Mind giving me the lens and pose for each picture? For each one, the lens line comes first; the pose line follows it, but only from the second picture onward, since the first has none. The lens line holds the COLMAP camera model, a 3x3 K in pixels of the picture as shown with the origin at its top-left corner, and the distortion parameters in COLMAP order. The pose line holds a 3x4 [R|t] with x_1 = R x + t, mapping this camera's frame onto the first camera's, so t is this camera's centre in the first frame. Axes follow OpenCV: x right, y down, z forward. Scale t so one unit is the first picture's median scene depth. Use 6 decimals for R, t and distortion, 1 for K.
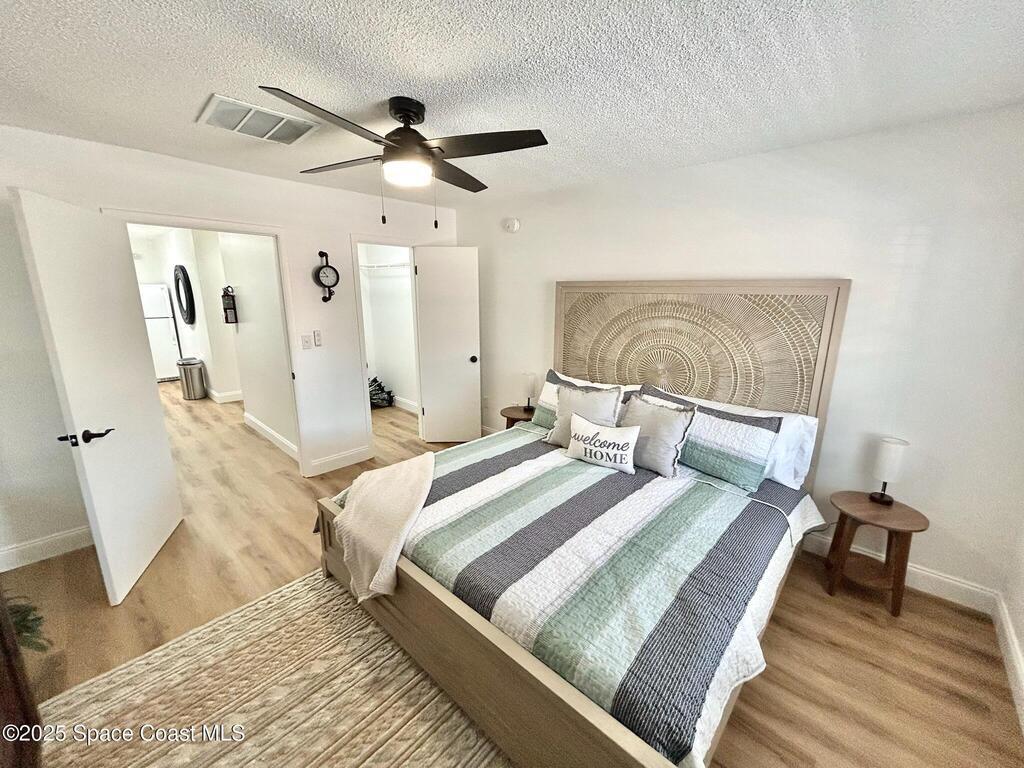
lens RADIAL K [[412.5, 0, 513.6], [0, 412.5, 386.6], [0, 0, 1]] dist [-0.003245, 0.000836]
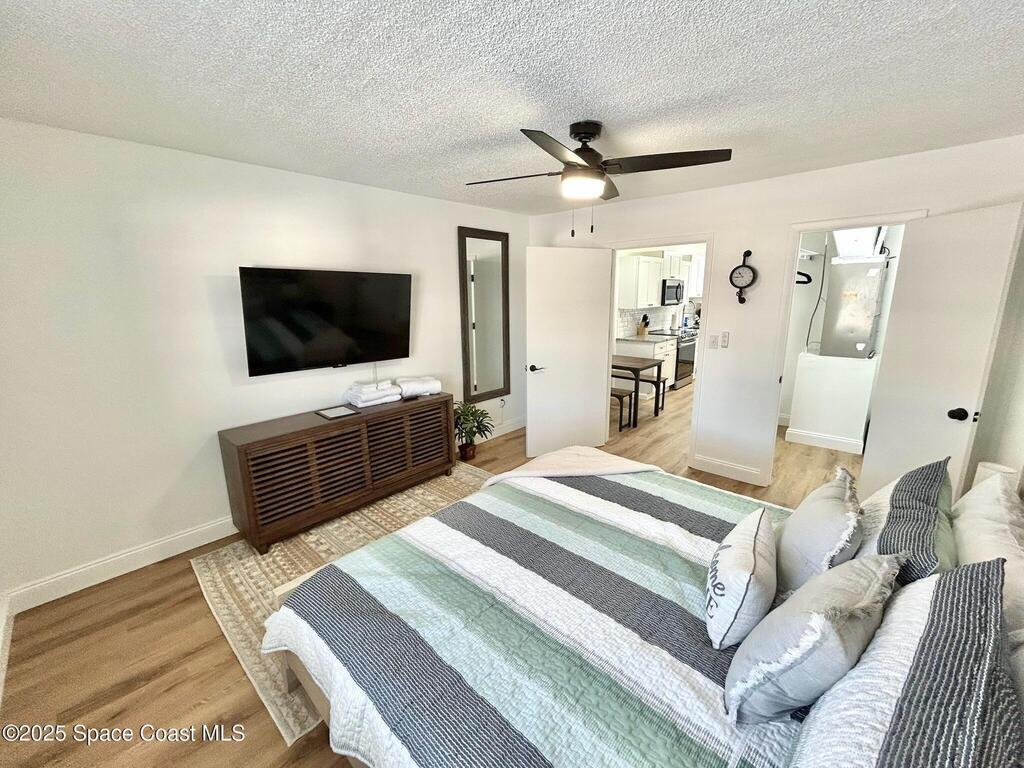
lens RADIAL K [[412.5, 0, 514.9], [0, 412.5, 383.1], [0, 0, 1]] dist [-0.003245, 0.000836]
pose [[0.007717, 0.211288, -0.977393, 0.694995], [-0.211413, 0.955673, 0.204923, -0.151484], [0.977366, 0.205052, 0.052044, 0.634855]]
